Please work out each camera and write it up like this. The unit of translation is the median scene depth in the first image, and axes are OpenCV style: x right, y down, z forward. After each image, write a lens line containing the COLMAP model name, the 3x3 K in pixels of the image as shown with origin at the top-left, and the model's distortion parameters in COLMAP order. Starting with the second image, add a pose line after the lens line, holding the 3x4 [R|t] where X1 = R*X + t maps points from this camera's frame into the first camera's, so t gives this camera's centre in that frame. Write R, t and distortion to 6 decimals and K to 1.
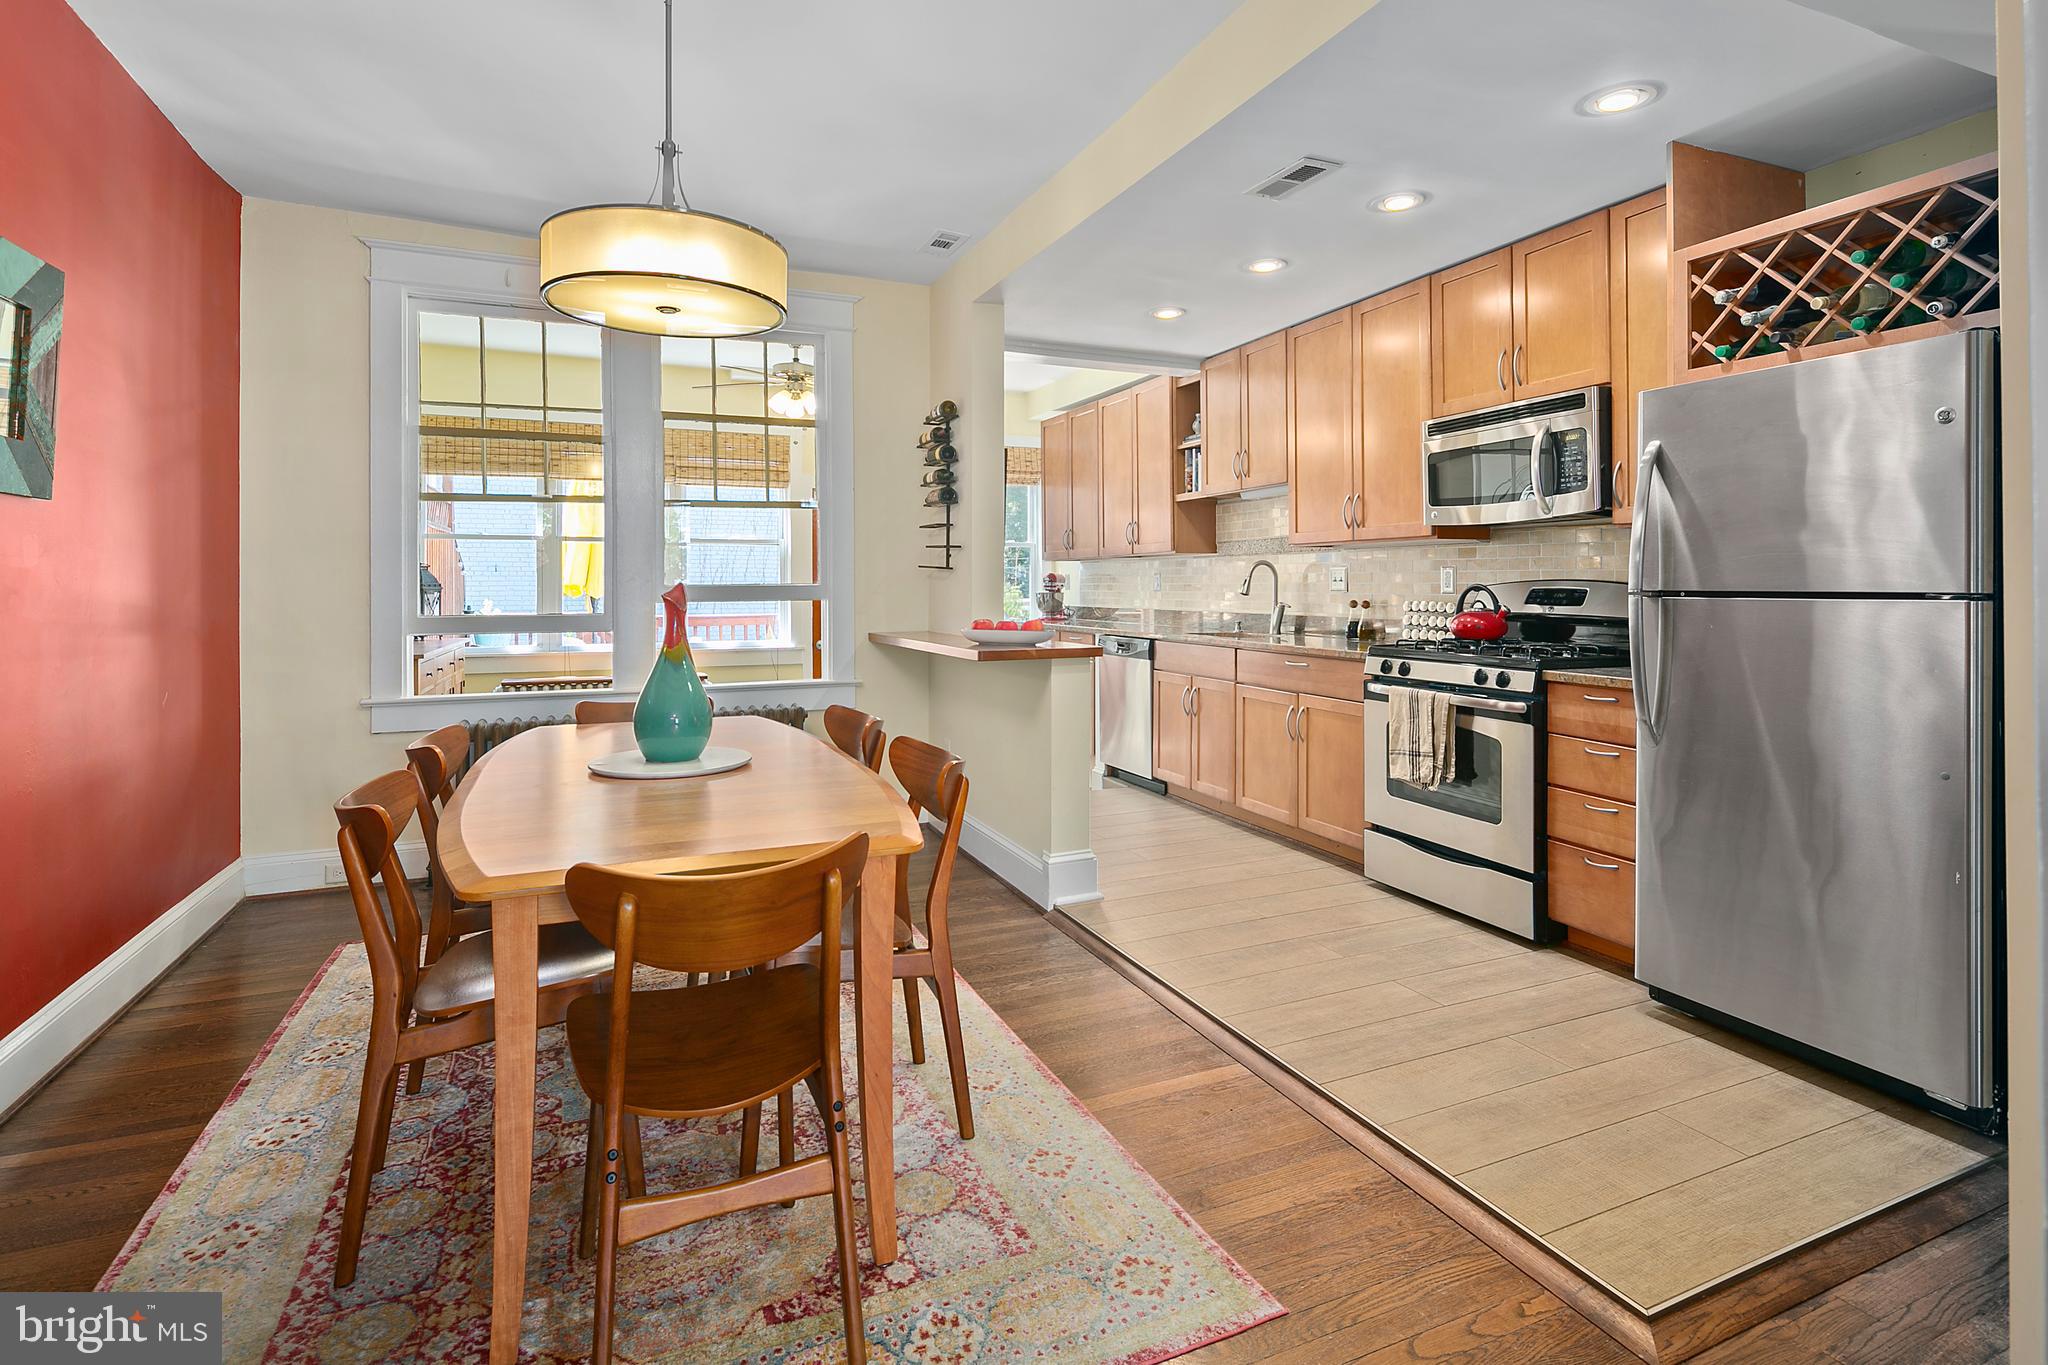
lens RADIAL K [[995.4, 0, 1015.0], [0, 995.4, 572.9], [0, 0, 1]] dist [0.007215, -0.005104]
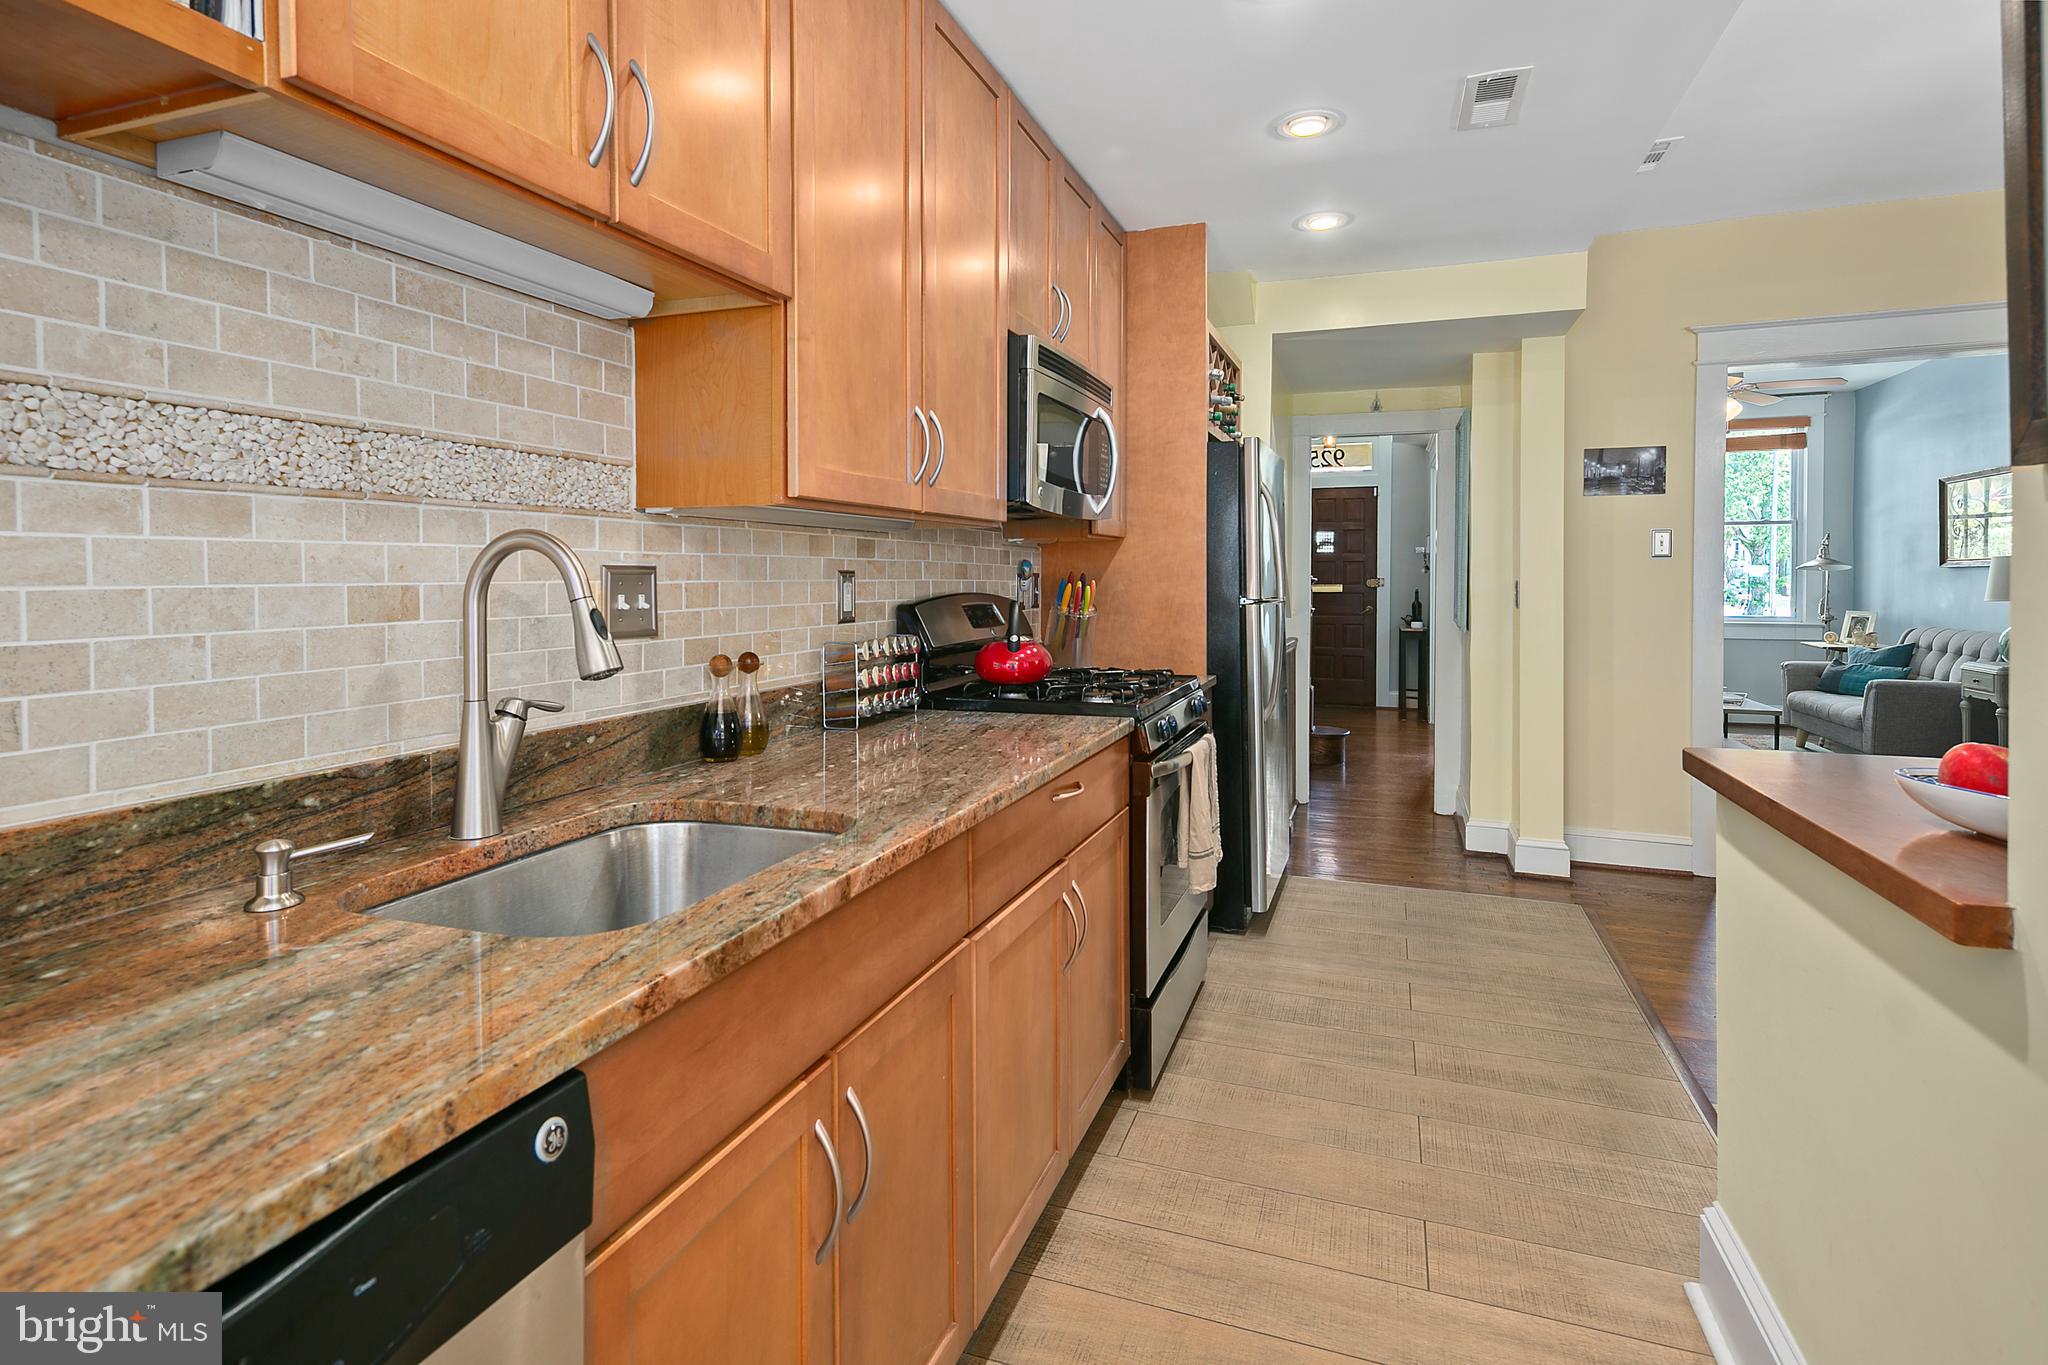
lens RADIAL K [[995.4, 0, 1011.7], [0, 995.4, 589.9], [0, 0, 1]] dist [0.007215, -0.005104]
pose [[-0.729476, -0.008585, 0.683952, 0.004178], [-0.005214, 0.999962, 0.006990, -0.000672], [-0.683986, 0.001532, -0.729493, 1.324319]]
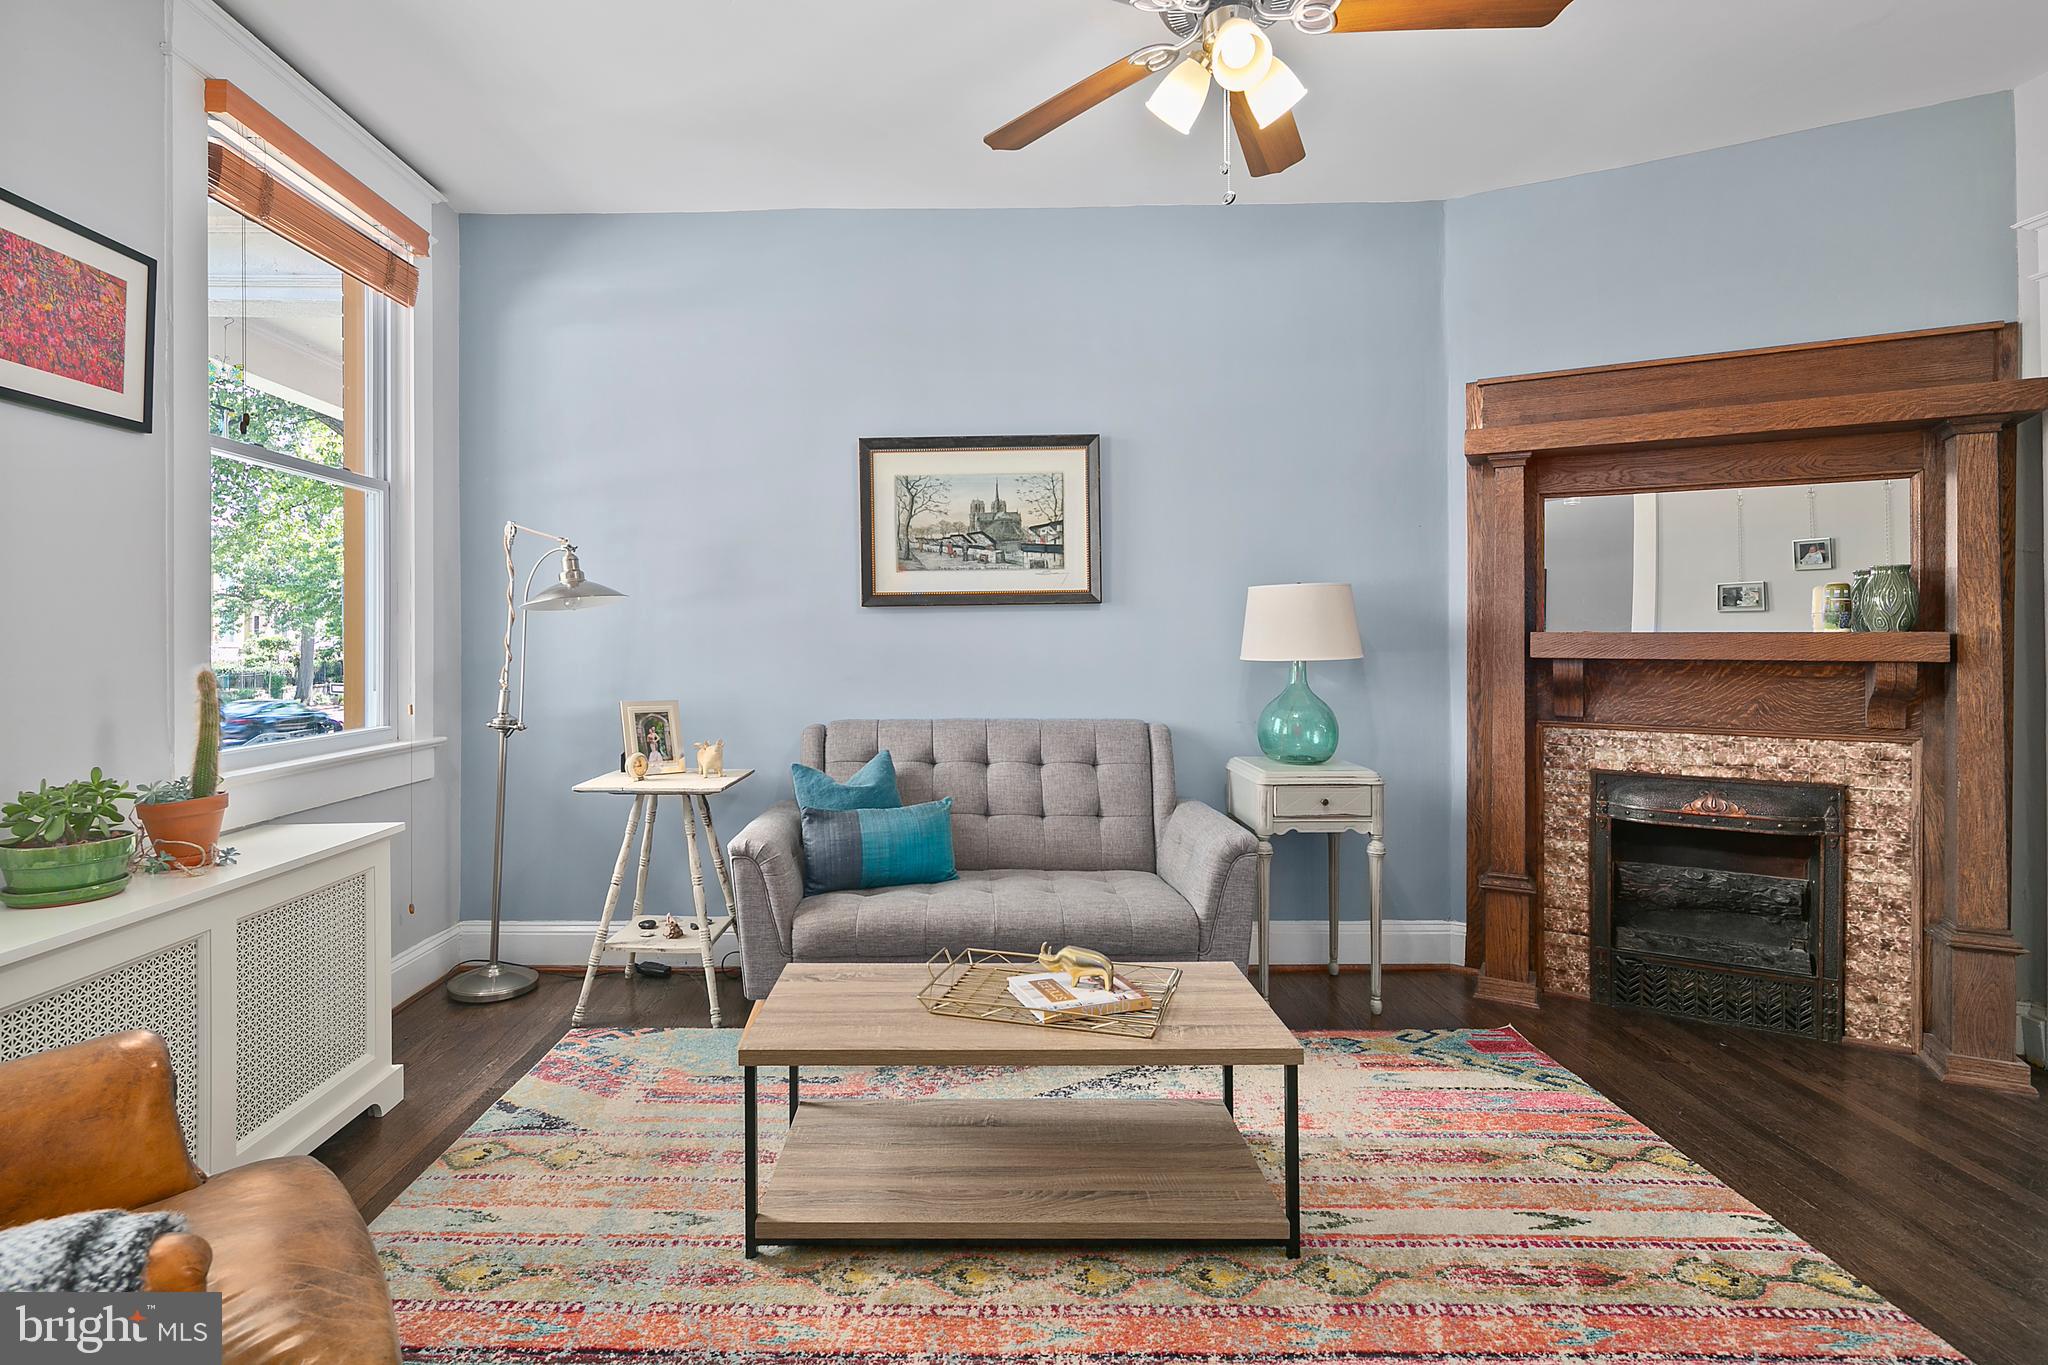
lens RADIAL K [[995.4, 0, 961.3], [0, 995.4, 637.3], [0, 0, 1]] dist [0.007215, -0.005104]
pose [[-0.388528, -0.002750, -0.921433, 0.726923], [0.016571, 0.999813, -0.009972, 0.003296], [0.921288, -0.019143, -0.388410, -0.386795]]
